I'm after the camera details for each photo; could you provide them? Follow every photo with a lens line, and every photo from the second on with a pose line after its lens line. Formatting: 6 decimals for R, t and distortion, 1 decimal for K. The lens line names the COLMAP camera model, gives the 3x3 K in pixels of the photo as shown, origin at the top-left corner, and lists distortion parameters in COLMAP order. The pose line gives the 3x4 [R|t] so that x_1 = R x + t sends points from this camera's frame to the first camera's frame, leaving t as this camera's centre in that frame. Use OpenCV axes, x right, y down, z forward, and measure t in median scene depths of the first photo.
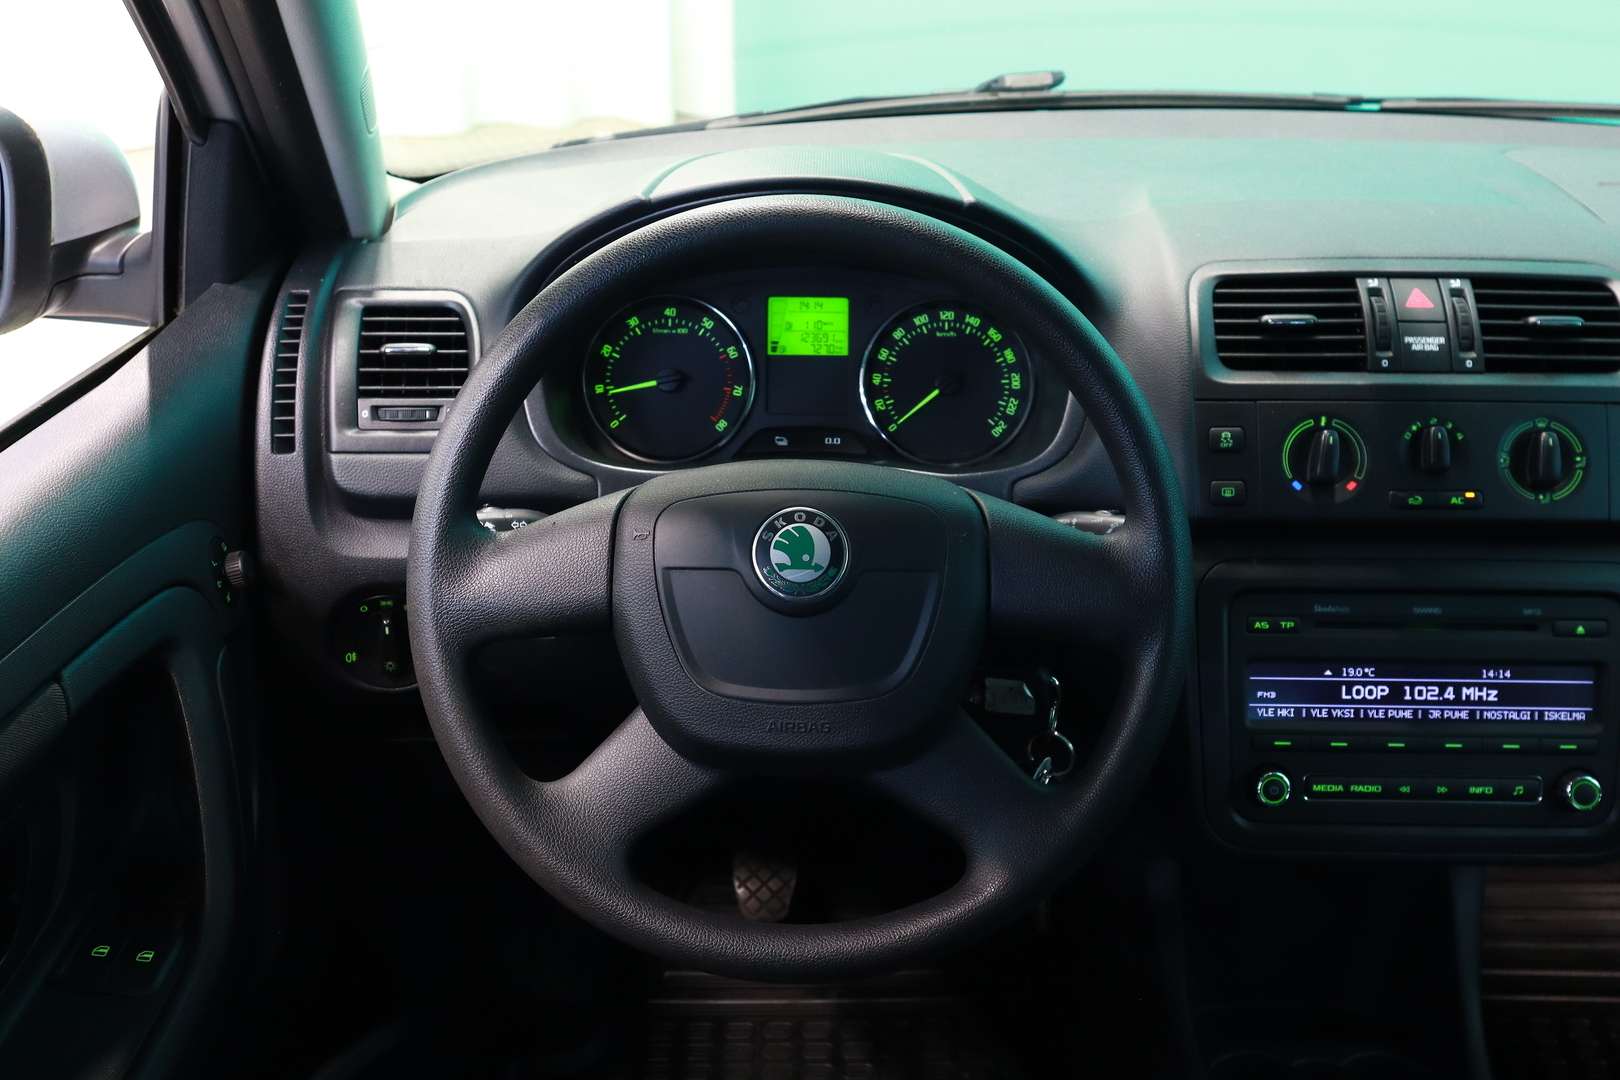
lens RADIAL K [[1630.5, 0, 810.0], [0, 1630.5, 540.0], [0, 0, 1]] dist [-0.073460, 0.198773]
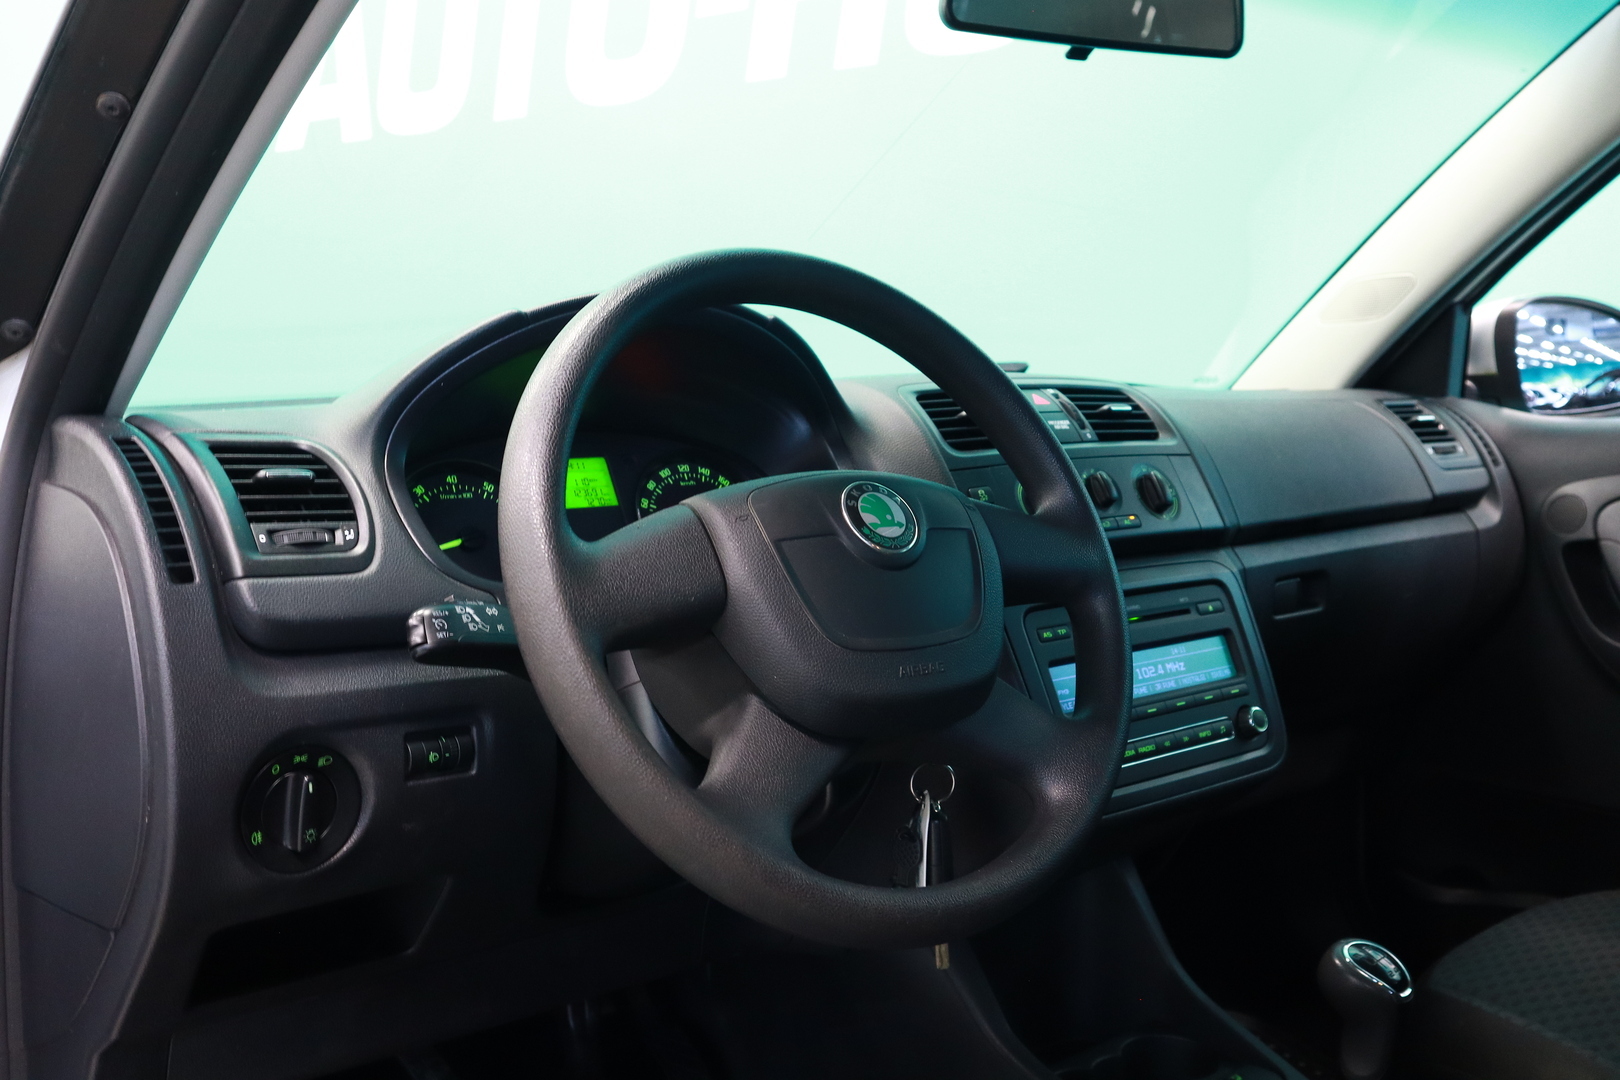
lens RADIAL K [[1423.7, 0, 810.0], [0, 1423.7, 540.0], [0, 0, 1]] dist [-0.059387, 0.006539]
pose [[0.790373, -0.080243, 0.607348, -0.502407], [0.284346, 0.926180, -0.247667, 0.197934], [-0.542640, 0.368446, 0.754844, 0.254706]]
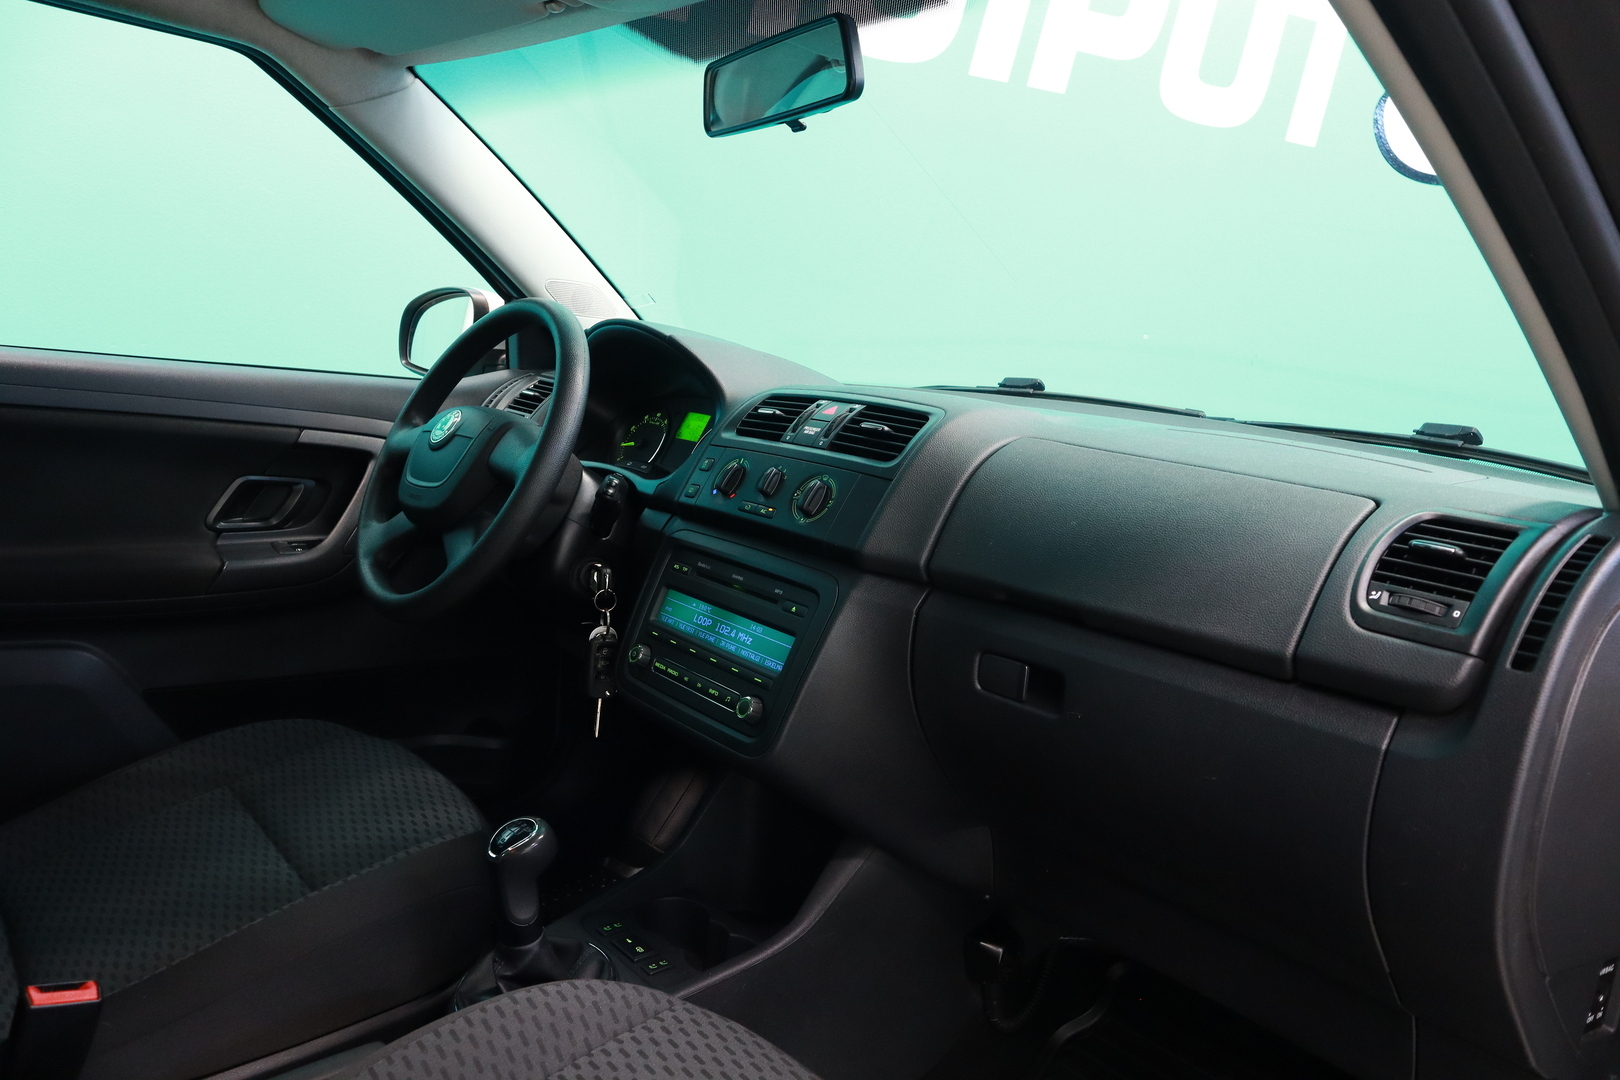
lens RADIAL K [[1121.7, 0, 810.0], [0, 1121.7, 540.0], [0, 0, 1]] dist [-0.129916, 0.081443]
pose [[0.656730, 0.174715, -0.733608, 1.204446], [-0.398128, 0.906504, -0.140515, 0.133887], [0.640468, 0.384350, 0.664887, 0.293928]]
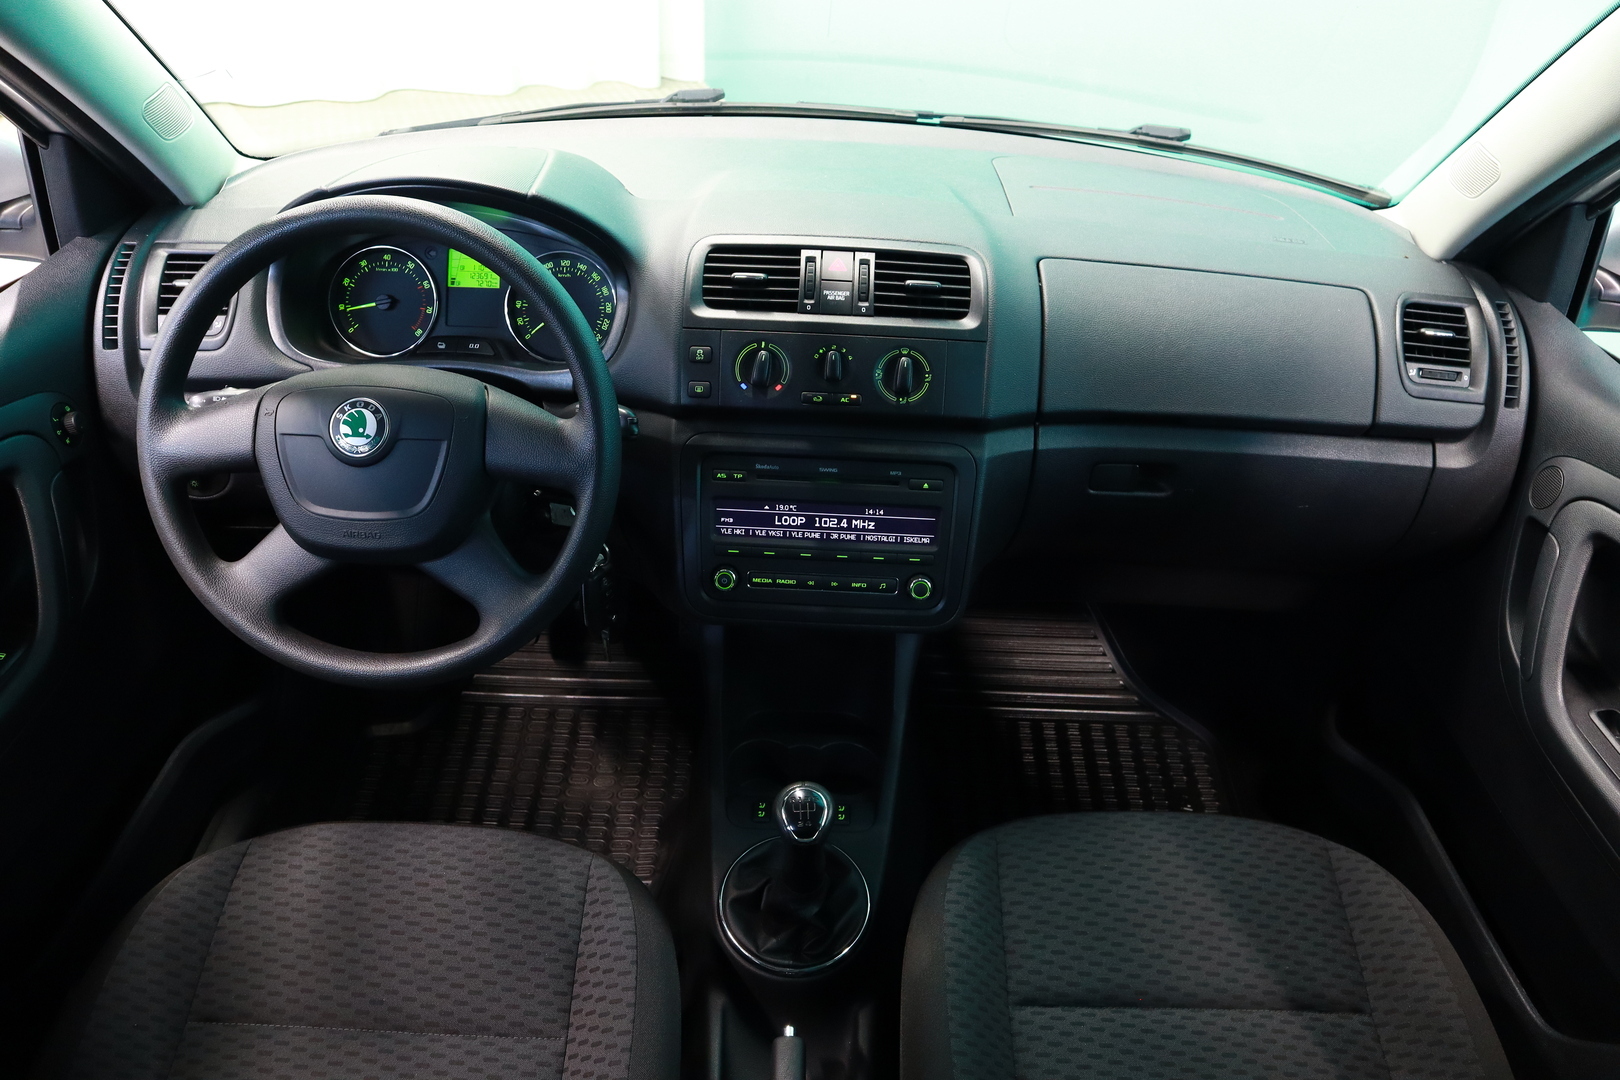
lens RADIAL K [[1121.7, 0, 810.0], [0, 1121.7, 540.0], [0, 0, 1]] dist [-0.129916, 0.081443]
pose [[0.999365, 0.033260, 0.012767, 0.345112], [-0.034741, 0.989208, 0.142340, -0.041463], [-0.007895, -0.142694, 0.989735, -0.069812]]
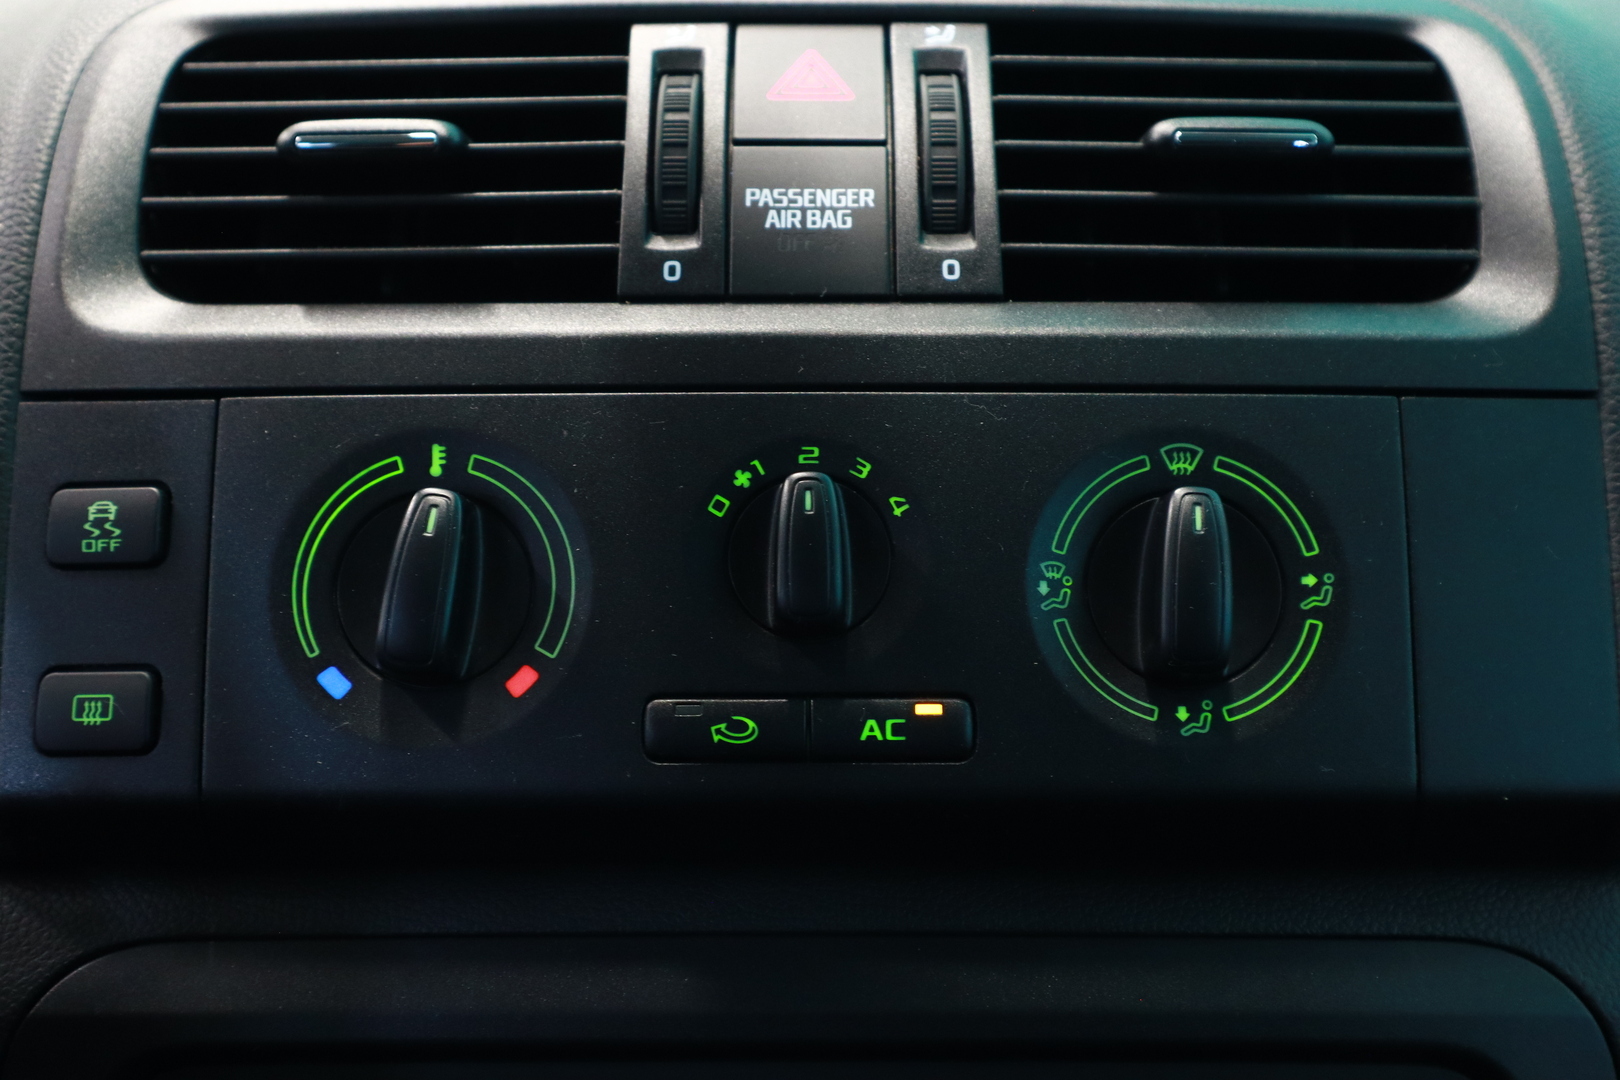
lens RADIAL K [[2043.3, 0, 810.0], [0, 2043.3, 540.0], [0, 0, 1]] dist [0.021454, 0.020826]
pose [[0.999723, -0.008640, 0.021872, 0.366586], [0.010943, 0.994149, -0.107460, -0.018372], [-0.020815, 0.107669, 0.993969, 0.619598]]
